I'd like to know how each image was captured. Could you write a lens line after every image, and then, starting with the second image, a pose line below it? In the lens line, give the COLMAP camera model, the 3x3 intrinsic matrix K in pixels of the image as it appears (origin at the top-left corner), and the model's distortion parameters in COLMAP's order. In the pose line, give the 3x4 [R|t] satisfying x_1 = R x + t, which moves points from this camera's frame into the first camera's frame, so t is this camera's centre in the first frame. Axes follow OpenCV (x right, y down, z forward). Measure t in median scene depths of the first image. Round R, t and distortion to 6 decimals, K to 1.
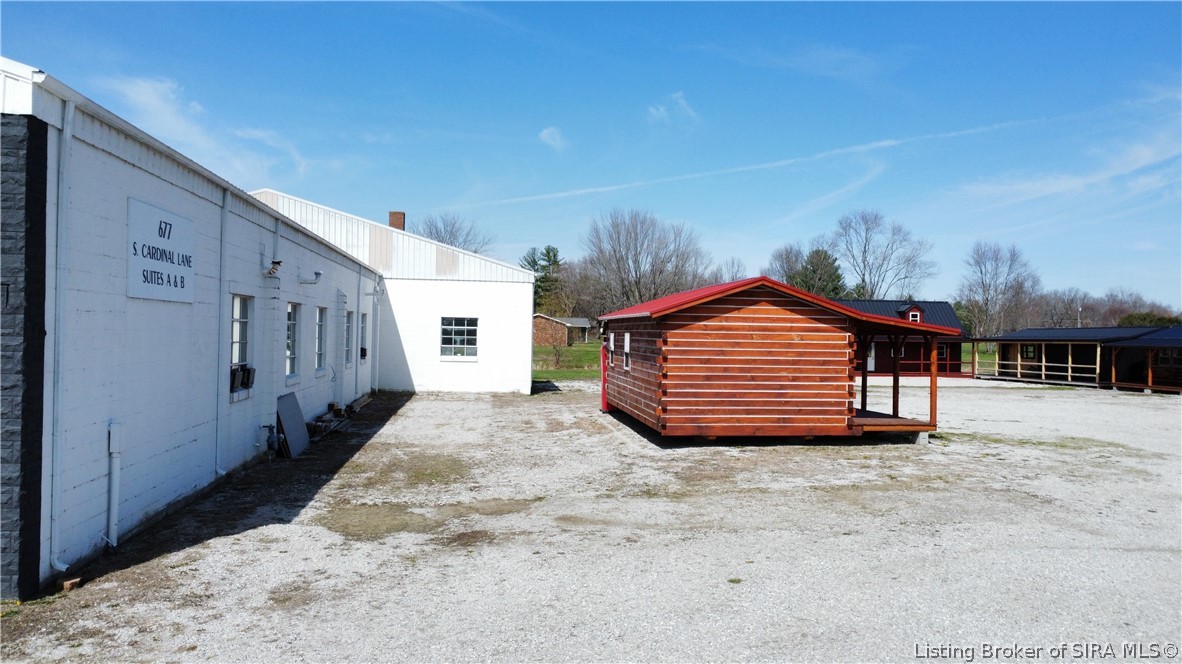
lens RADIAL K [[893.1, 0, 594.7], [0, 893.1, 335.5], [0, 0, 1]] dist [0.007529, -0.013475]
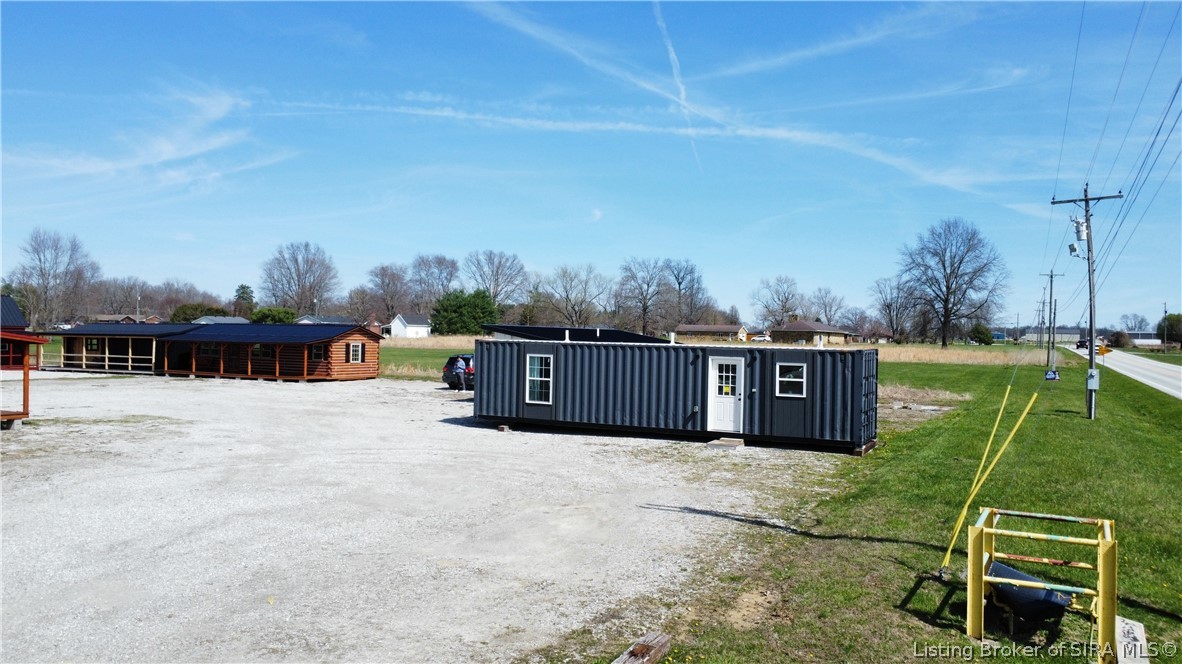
lens RADIAL K [[893.1, 0, 594.7], [0, 893.1, 335.5], [0, 0, 1]] dist [0.007529, -0.013475]
pose [[0.566295, -0.006528, 0.824177, -0.198812], [-0.007288, 0.999890, 0.012928, -0.031901], [-0.824171, -0.013327, 0.566185, -0.366751]]
